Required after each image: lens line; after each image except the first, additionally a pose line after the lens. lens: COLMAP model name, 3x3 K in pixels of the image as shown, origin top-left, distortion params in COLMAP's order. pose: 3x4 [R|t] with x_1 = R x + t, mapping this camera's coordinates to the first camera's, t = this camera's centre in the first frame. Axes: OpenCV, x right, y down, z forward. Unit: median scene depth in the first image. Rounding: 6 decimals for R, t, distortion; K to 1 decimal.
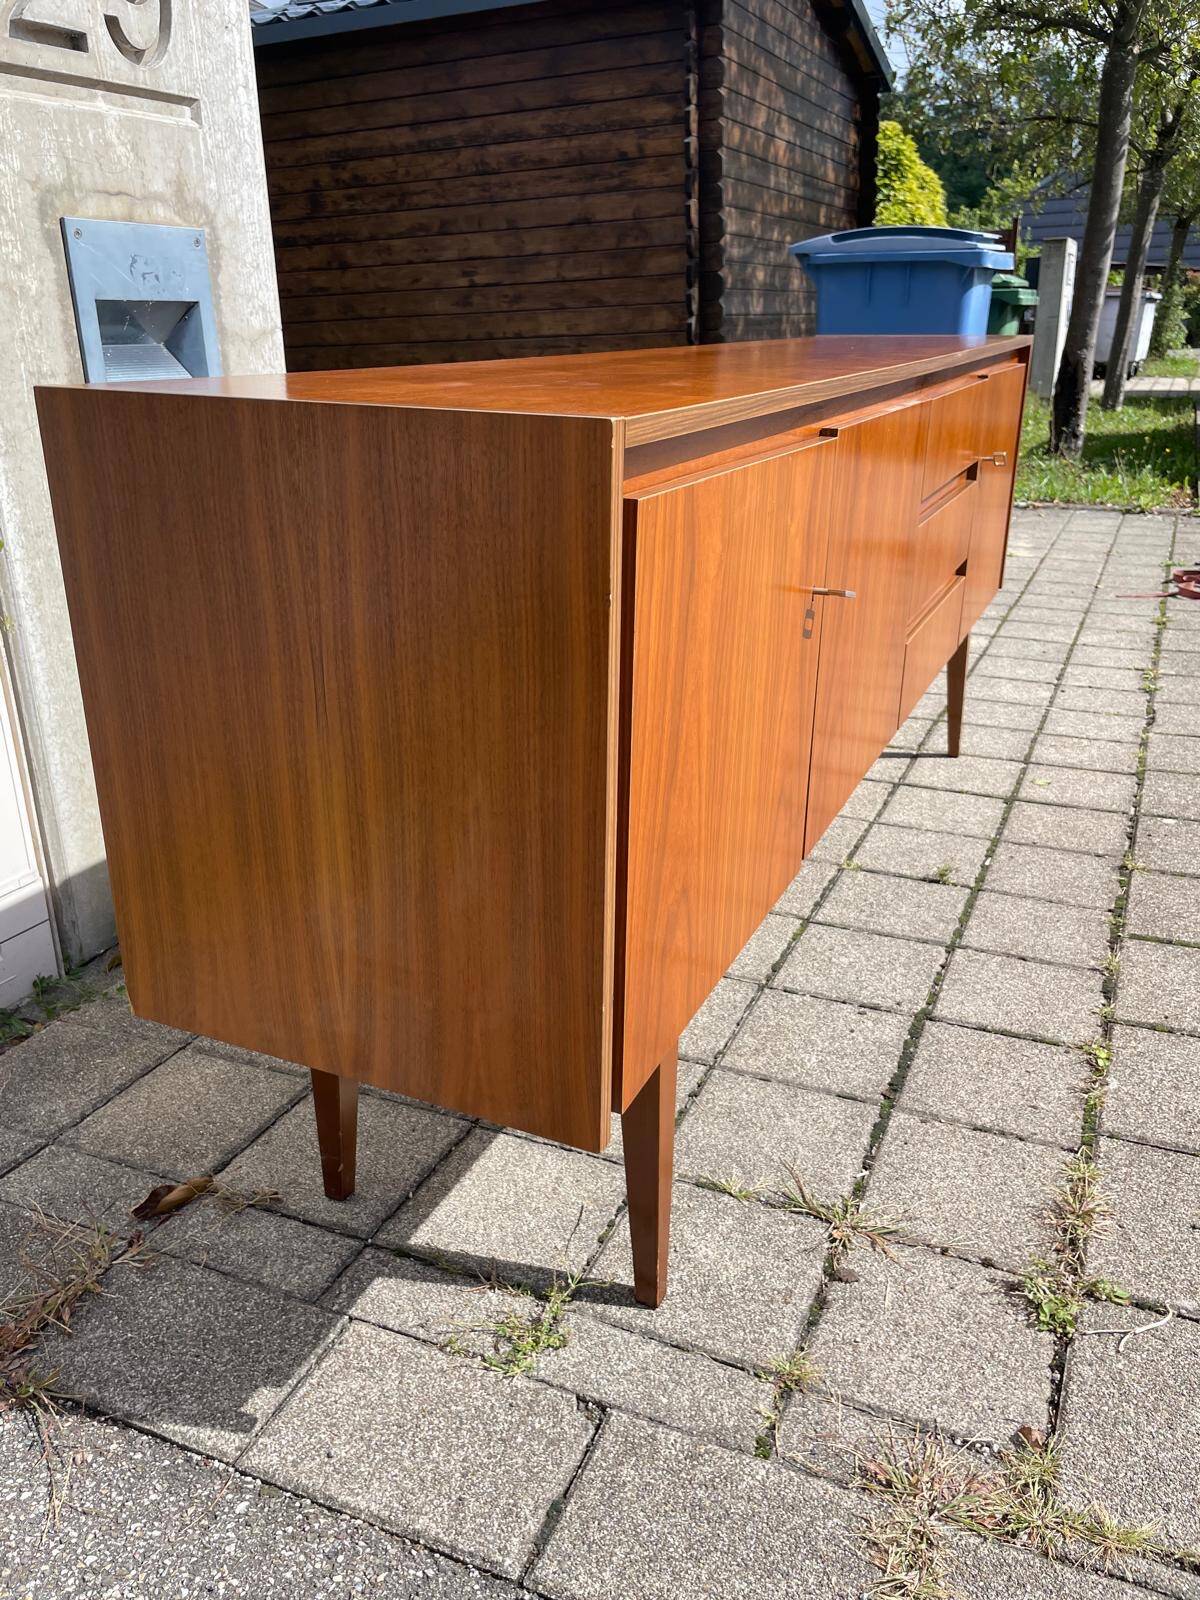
lens RADIAL K [[1213.0, 0, 614.6], [0, 1213.0, 792.8], [0, 0, 1]] dist [0.058053, -0.071347]
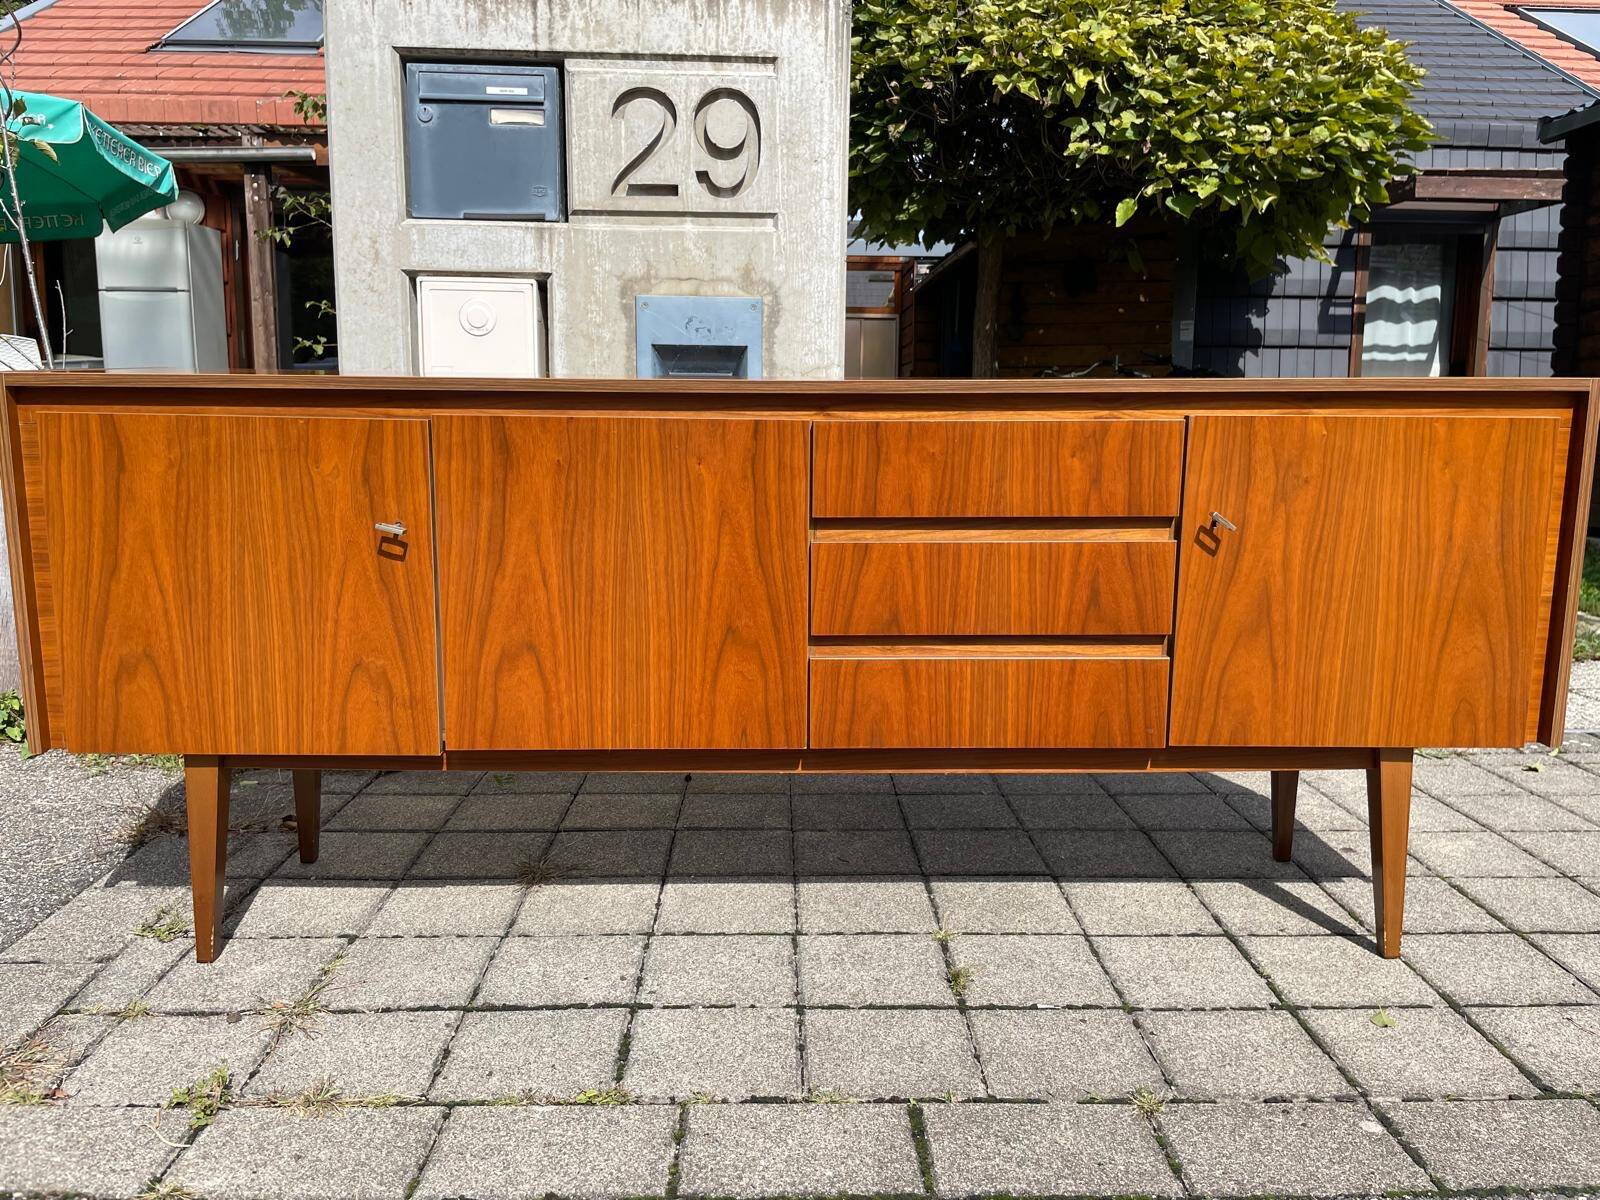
lens RADIAL K [[1213.0, 0, 804.6], [0, 1213.0, 591.8], [0, 0, 1]] dist [0.058053, -0.071347]
pose [[0.435415, 0.160069, -0.885885, 1.070991], [-0.340953, 0.940077, 0.002282, -0.170685], [0.833165, 0.301052, 0.463900, 0.525811]]
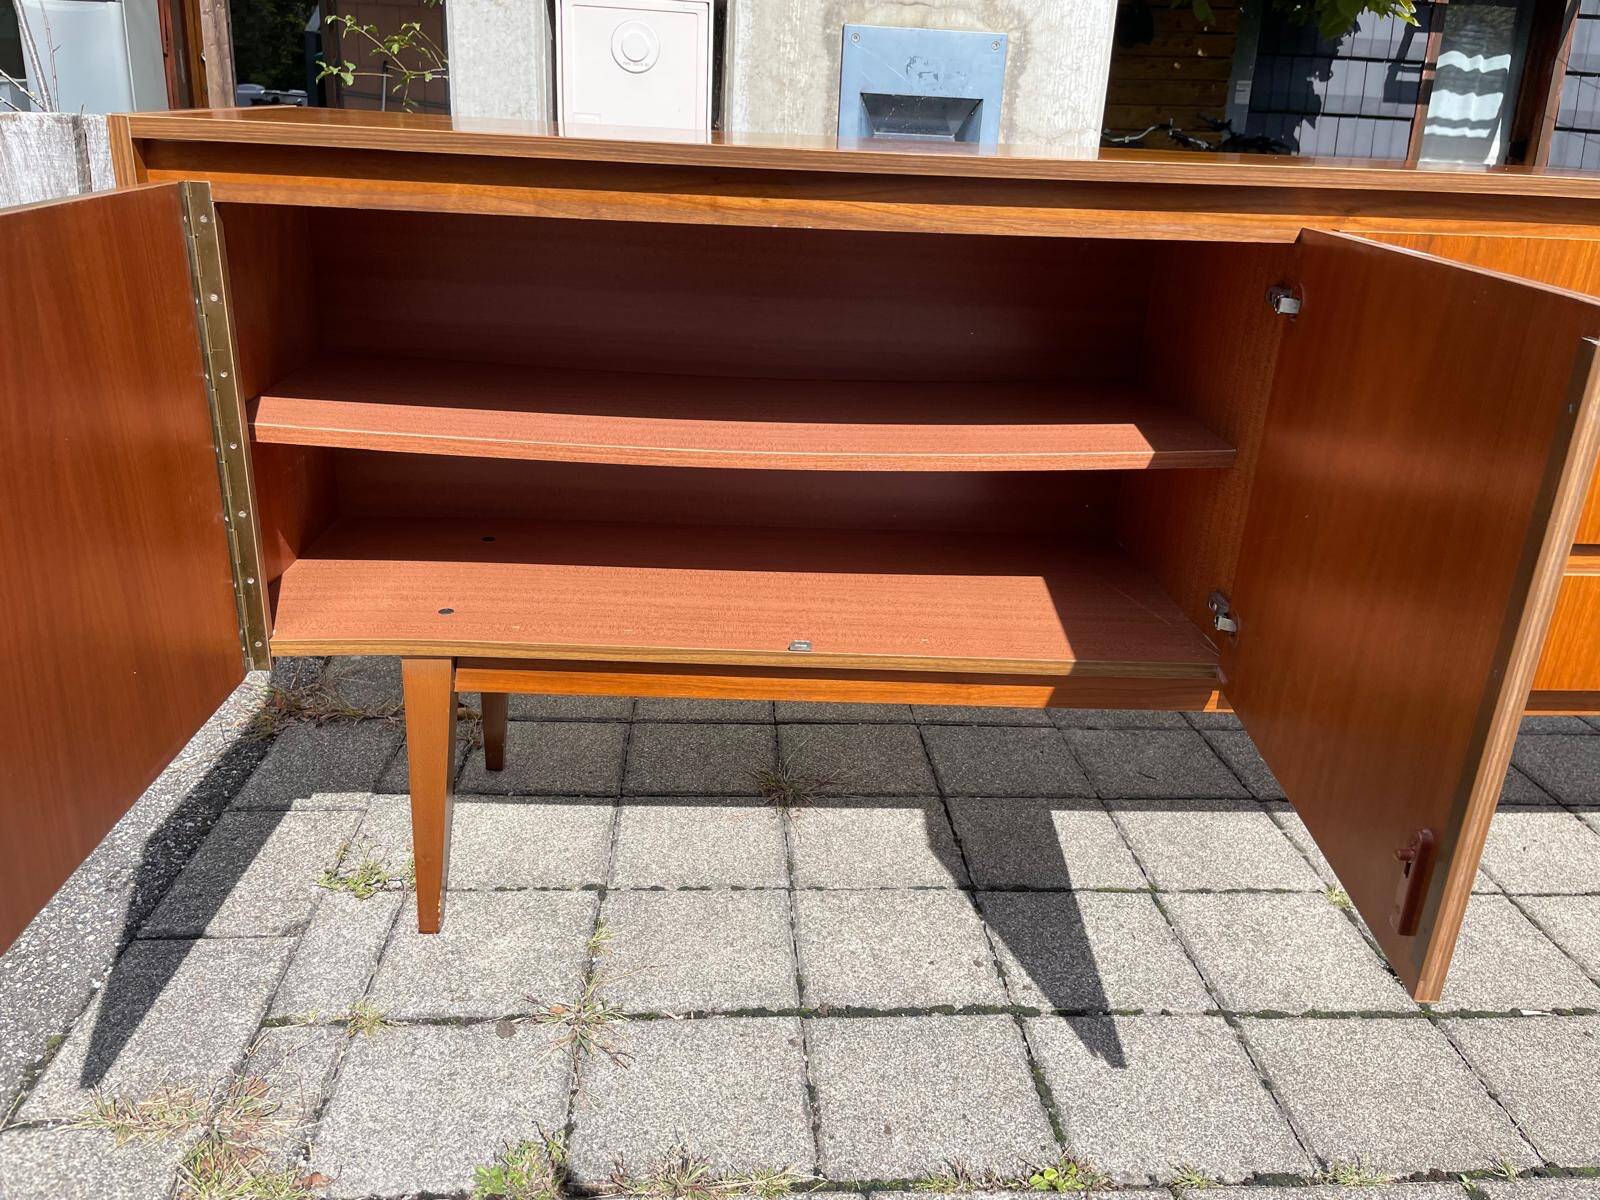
lens RADIAL K [[1213.0, 0, 804.7], [0, 1213.0, 592.6], [0, 0, 1]] dist [0.058053, -0.071347]
pose [[0.469859, 0.333043, -0.817505, 0.686176], [-0.368266, 0.915612, 0.161352, -0.122120], [0.802255, 0.225247, 0.552857, 0.392637]]
